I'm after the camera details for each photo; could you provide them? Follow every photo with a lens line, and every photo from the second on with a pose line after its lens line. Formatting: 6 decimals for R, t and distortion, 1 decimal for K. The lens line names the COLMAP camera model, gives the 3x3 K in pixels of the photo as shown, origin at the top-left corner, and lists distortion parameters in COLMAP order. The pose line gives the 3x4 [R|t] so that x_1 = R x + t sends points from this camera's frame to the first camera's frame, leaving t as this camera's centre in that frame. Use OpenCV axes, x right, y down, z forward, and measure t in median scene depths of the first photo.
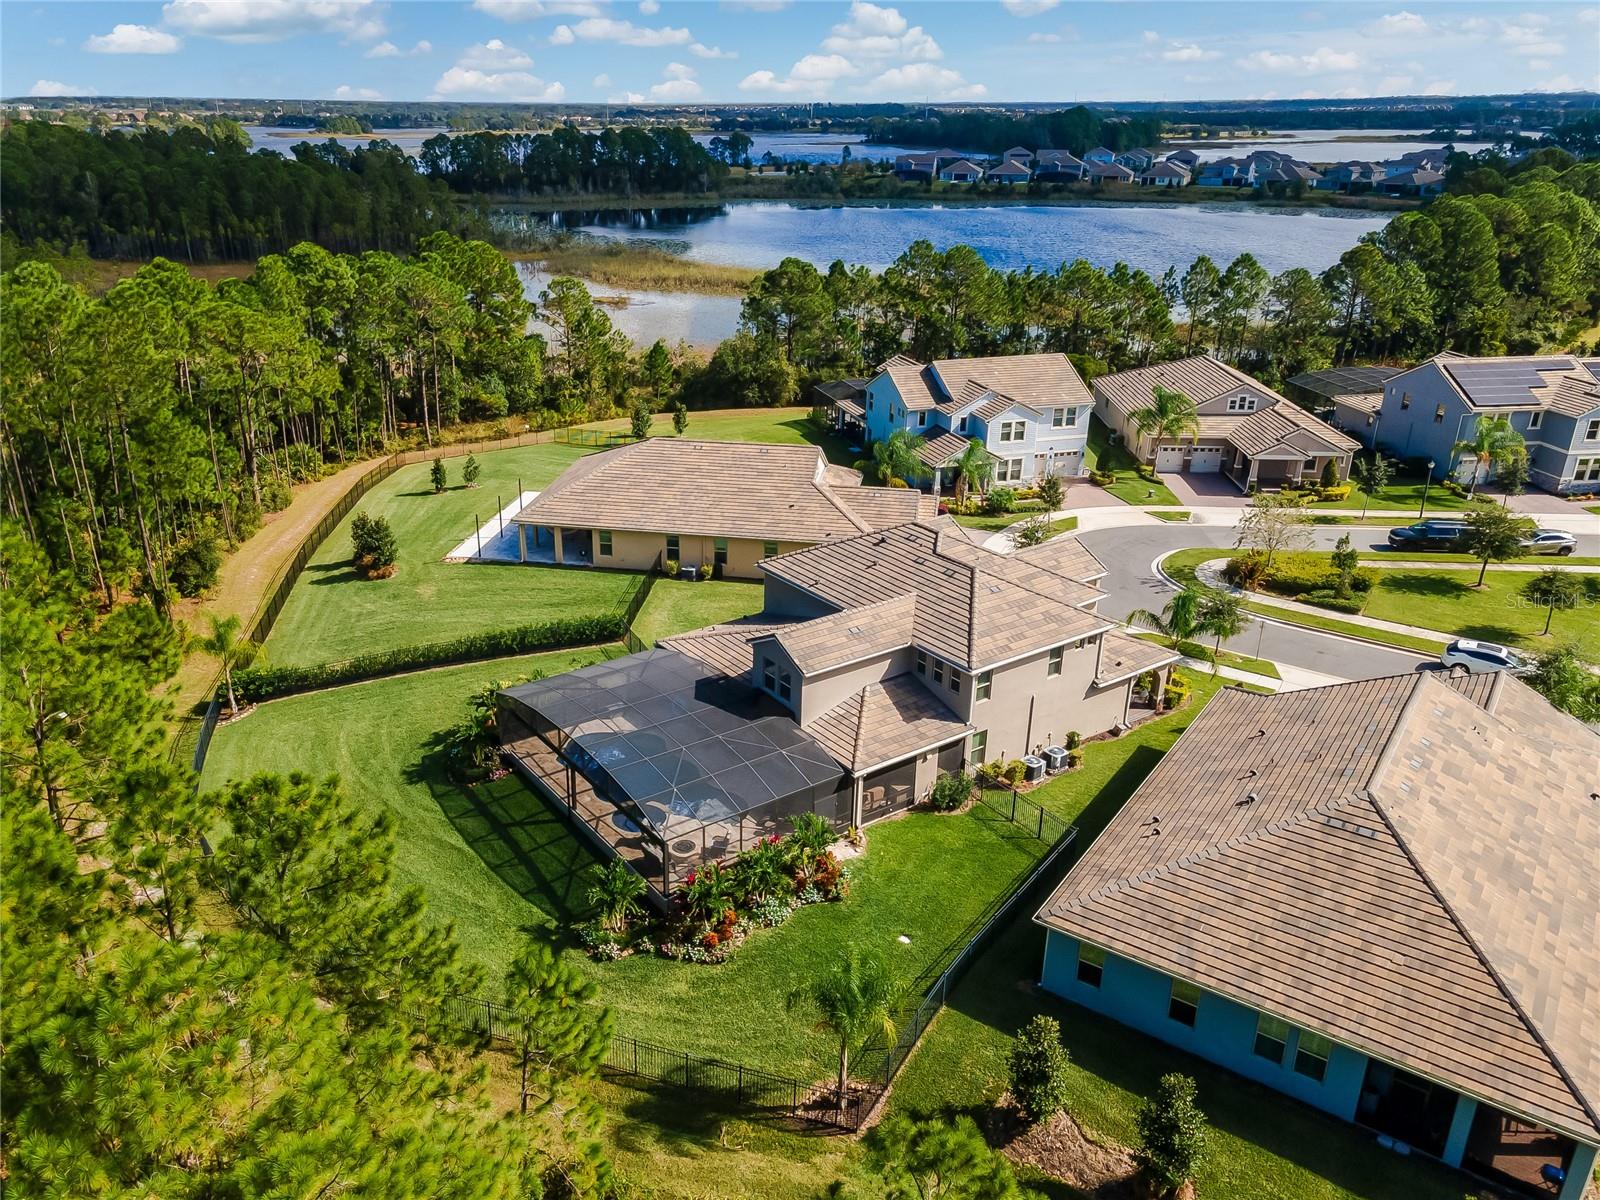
lens RADIAL K [[1175.4, 0, 801.9], [0, 1175.4, 591.6], [0, 0, 1]] dist [0.008362, 0.037726]
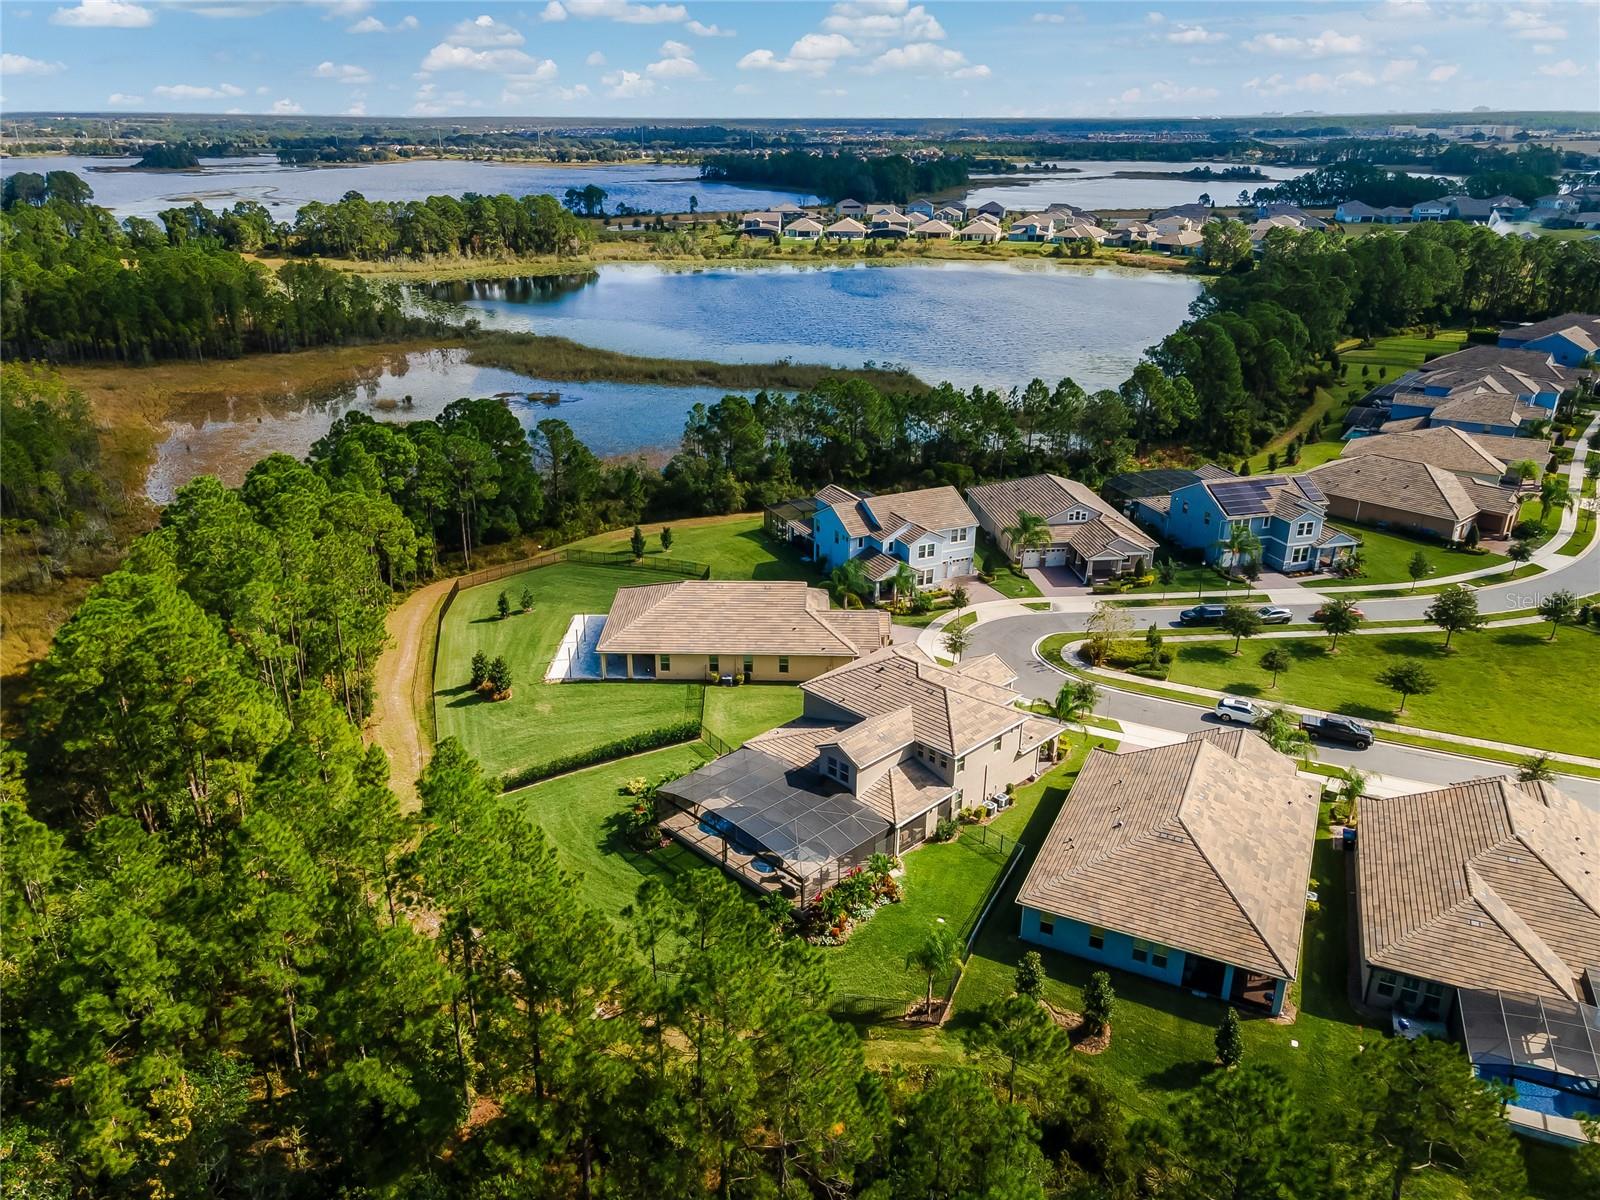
lens RADIAL K [[1175.4, 0, 823.1], [0, 1175.4, 544.7], [0, 0, 1]] dist [0.008362, 0.037726]
pose [[0.985189, -0.054111, 0.162710, -0.217765], [0.058416, 0.998054, -0.021792, -0.152497], [-0.161214, 0.030974, 0.986433, -0.467824]]
